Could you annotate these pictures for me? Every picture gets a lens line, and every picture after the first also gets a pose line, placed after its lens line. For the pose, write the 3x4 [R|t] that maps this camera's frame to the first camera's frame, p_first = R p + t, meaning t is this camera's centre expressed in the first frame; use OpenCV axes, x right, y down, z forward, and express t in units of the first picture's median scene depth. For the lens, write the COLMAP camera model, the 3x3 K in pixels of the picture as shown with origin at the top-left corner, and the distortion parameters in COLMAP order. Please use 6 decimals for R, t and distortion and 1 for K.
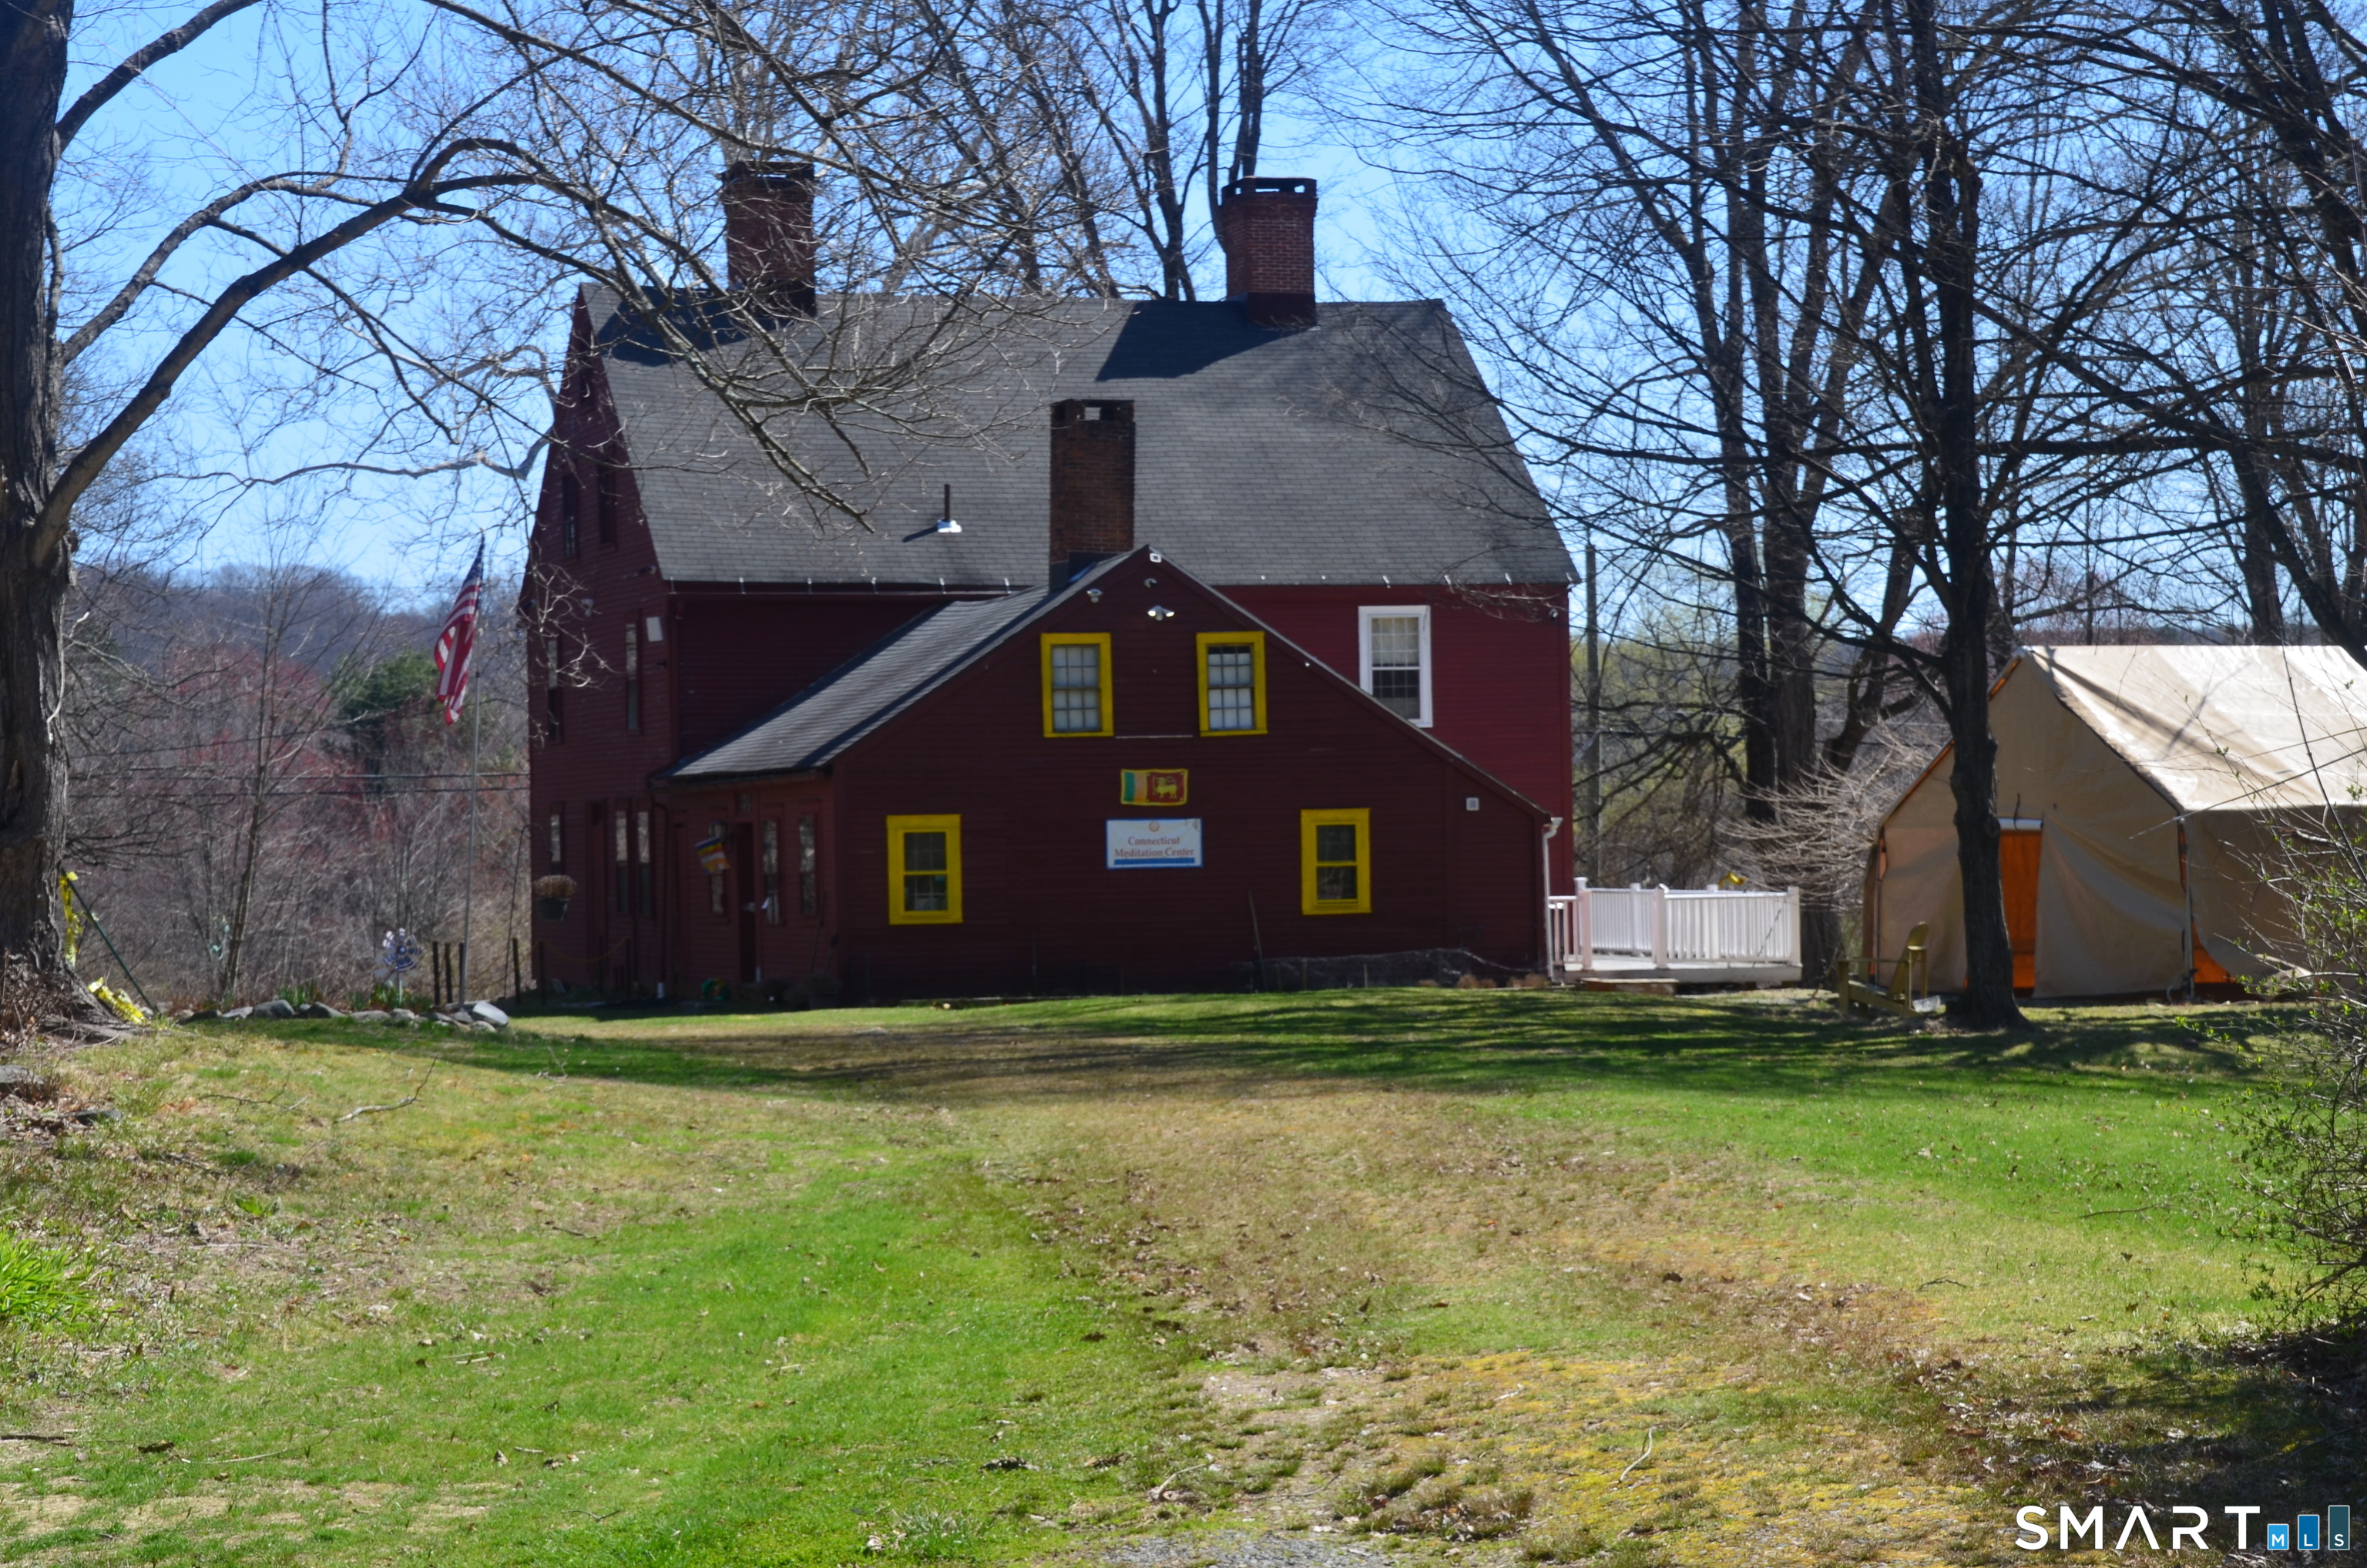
lens RADIAL K [[5094.8, 0, 1182.2], [0, 5094.8, 783.3], [0, 0, 1]] dist [0.059941, 0.000000]
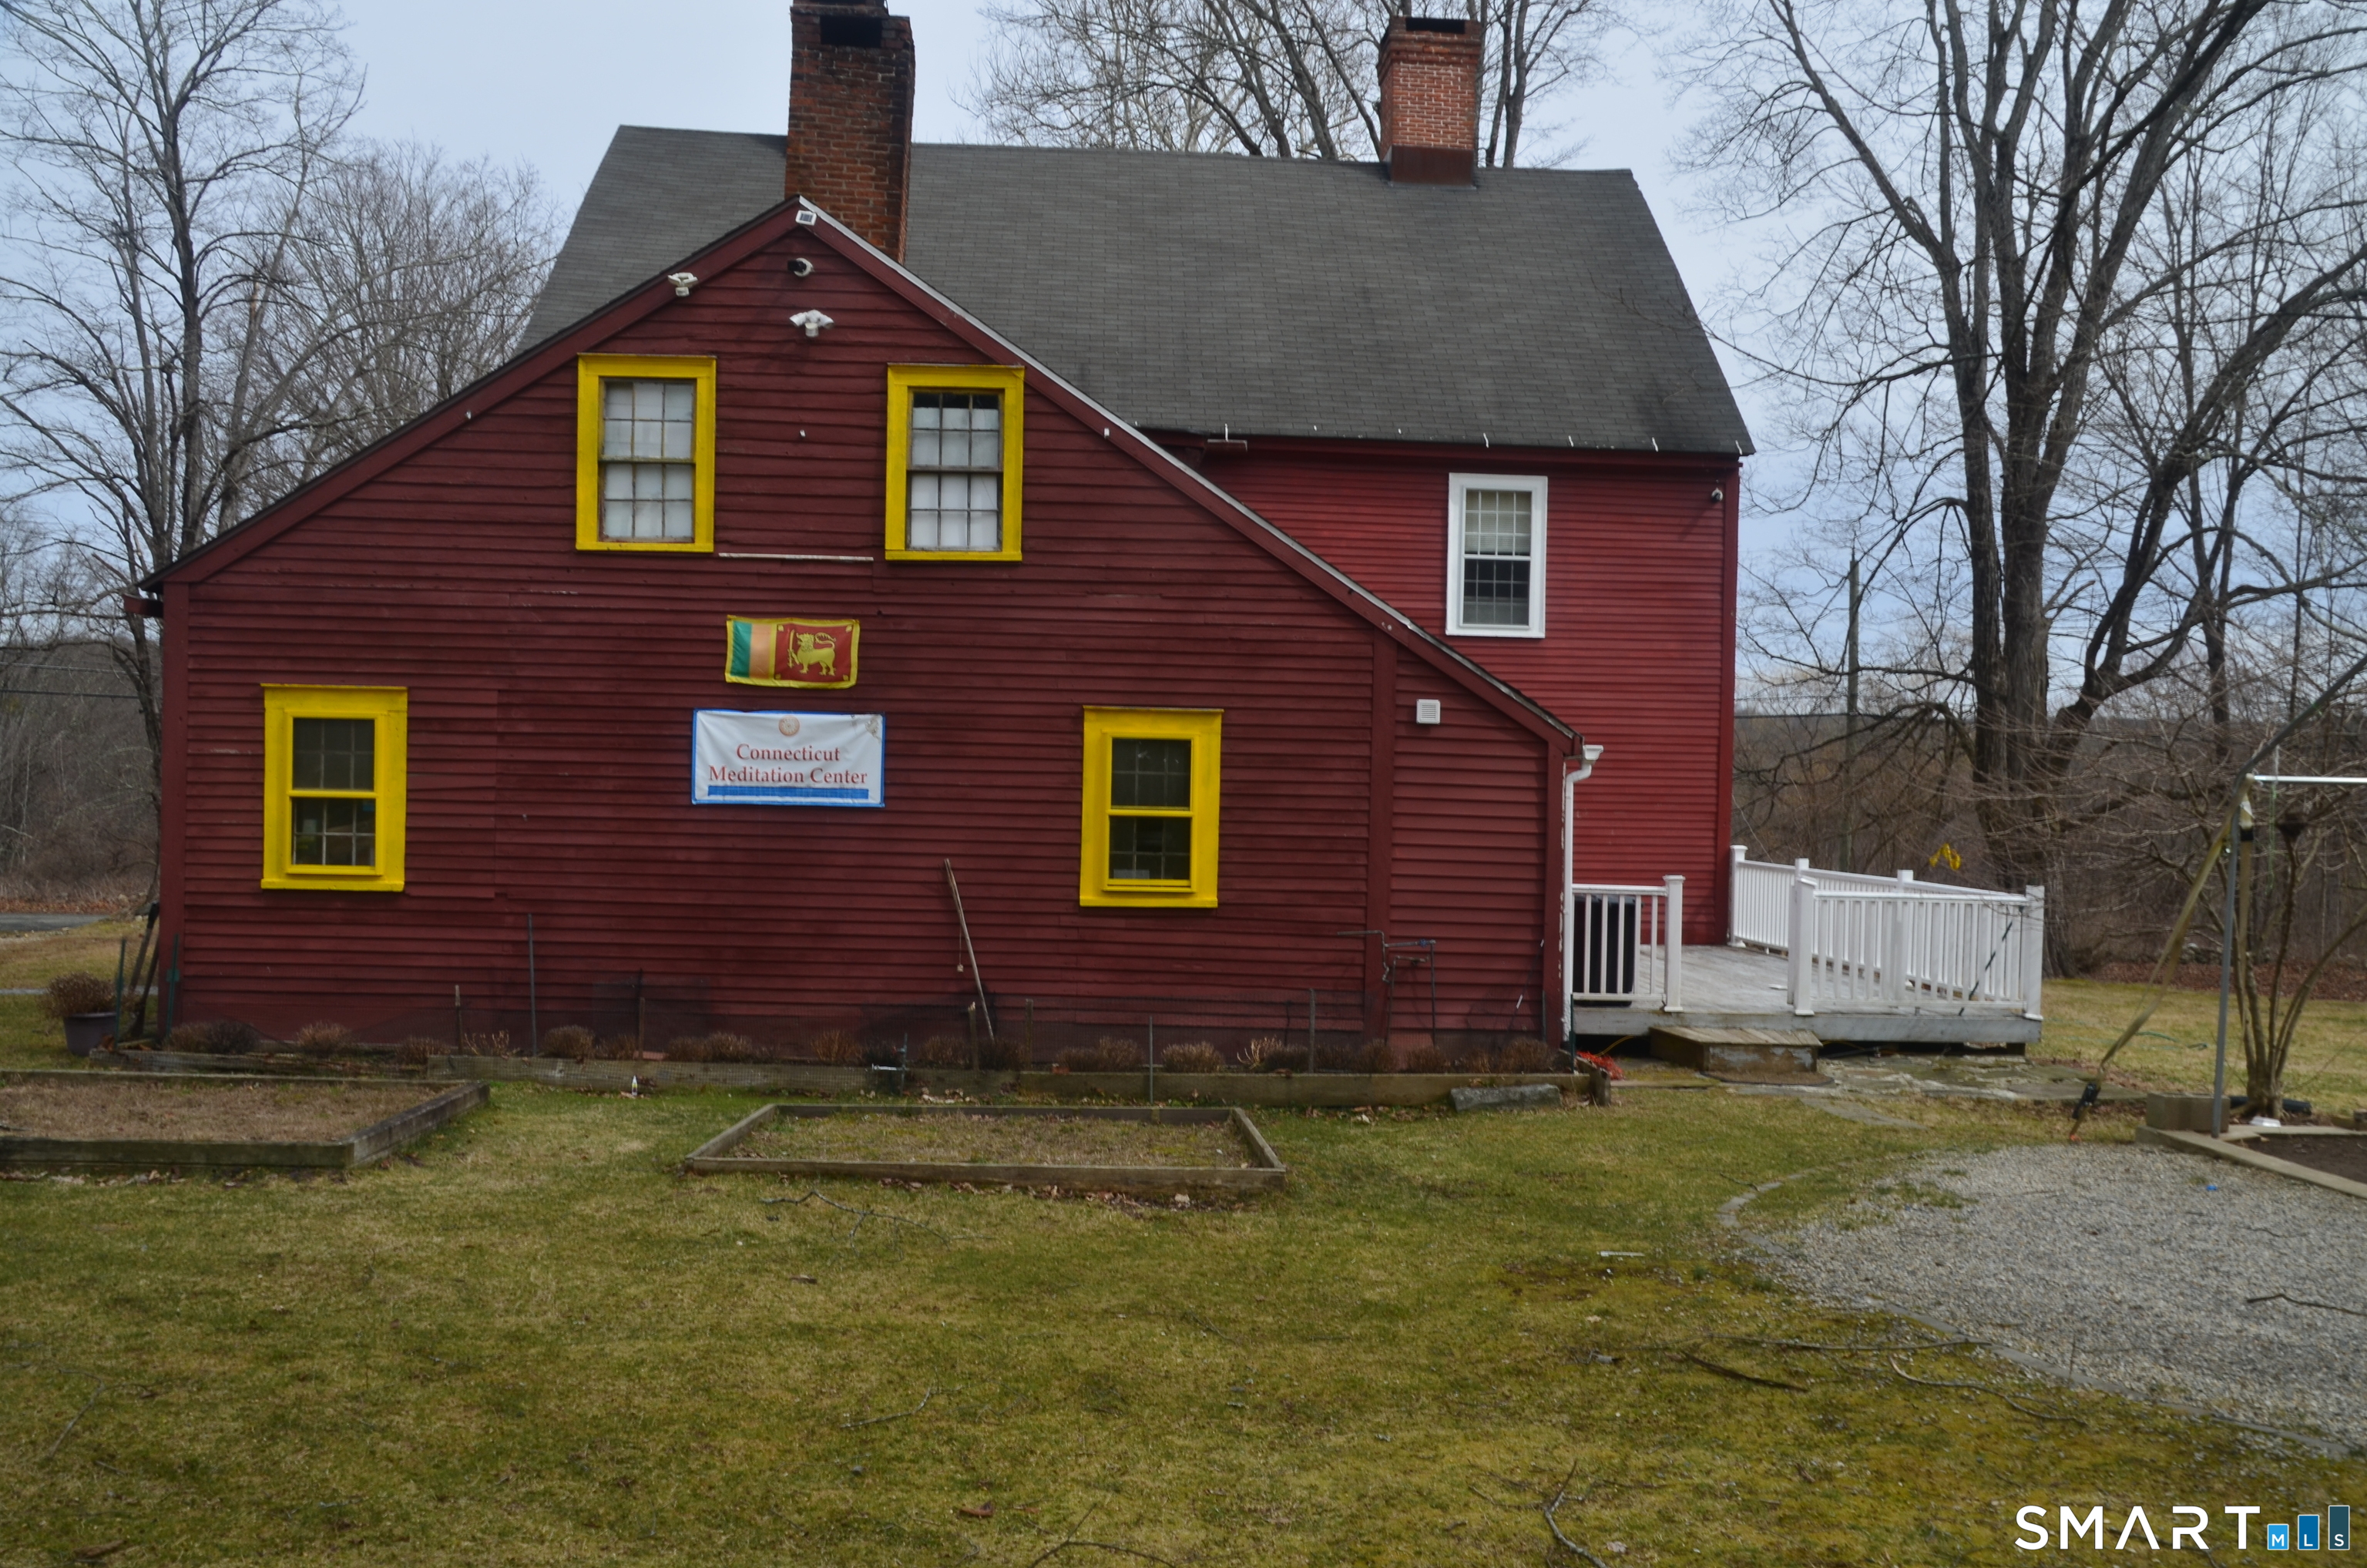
lens RADIAL K [[2208.5, 0, 1188.5], [0, 2208.5, 791.1], [0, 0, 1]] dist [-0.066440, -0.012891]
pose [[0.971391, 0.042288, -0.233691, 0.087785], [-0.038717, 0.999053, 0.019851, 0.008853], [0.234309, -0.010236, 0.972108, 0.778005]]
